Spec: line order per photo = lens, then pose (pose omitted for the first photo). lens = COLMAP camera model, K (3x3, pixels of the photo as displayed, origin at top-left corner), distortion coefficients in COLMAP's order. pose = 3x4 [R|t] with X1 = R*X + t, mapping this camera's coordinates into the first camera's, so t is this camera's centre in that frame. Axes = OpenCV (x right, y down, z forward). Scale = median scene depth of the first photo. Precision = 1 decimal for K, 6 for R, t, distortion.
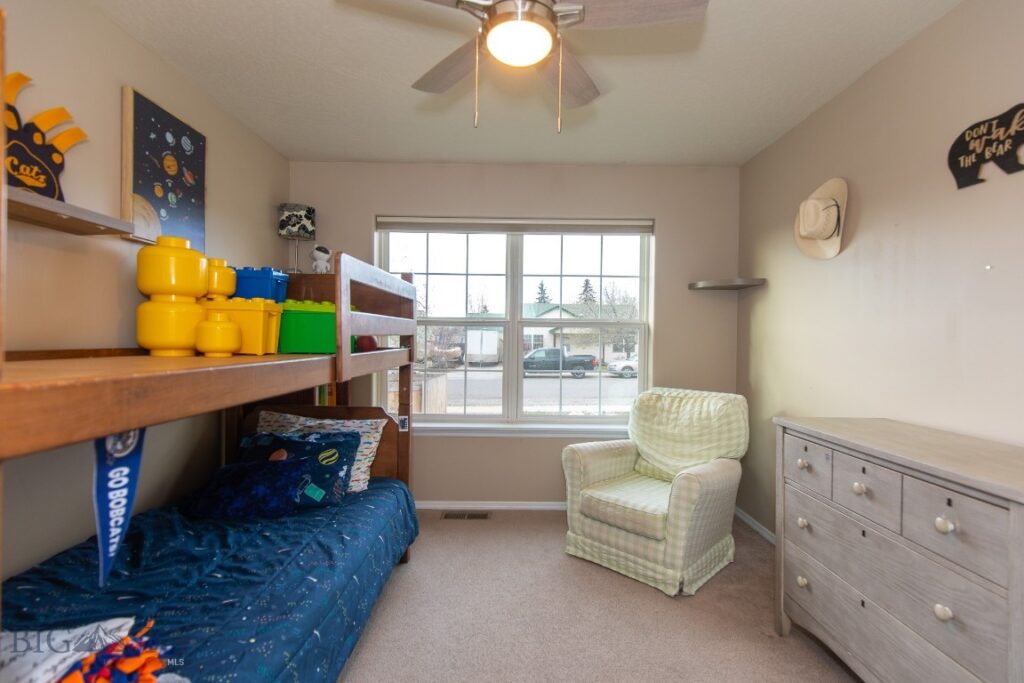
lens RADIAL K [[469.5, 0, 511.7], [0, 469.5, 335.7], [0, 0, 1]] dist [0.004873, 0.000143]
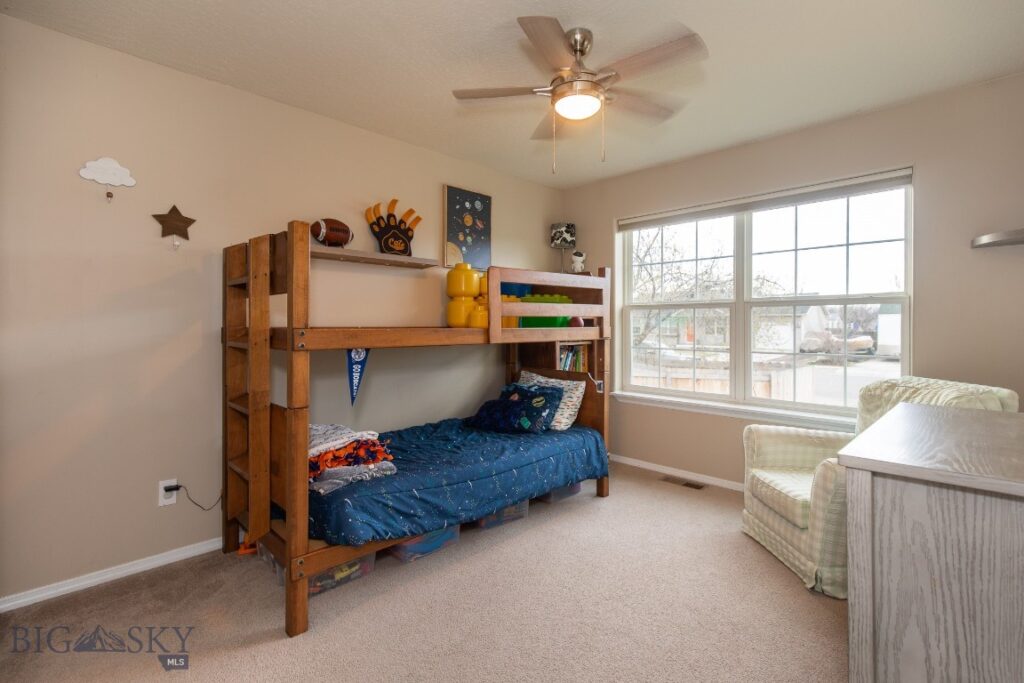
lens RADIAL K [[492.7, 0, 510.2], [0, 492.7, 316.5], [0, 0, 1]] dist [0.000587, -0.000070]
pose [[0.682925, -0.024892, -0.730064, 0.637190], [0.011579, 0.999663, -0.023253, 0.027693], [0.730397, 0.007426, 0.682983, -0.100058]]
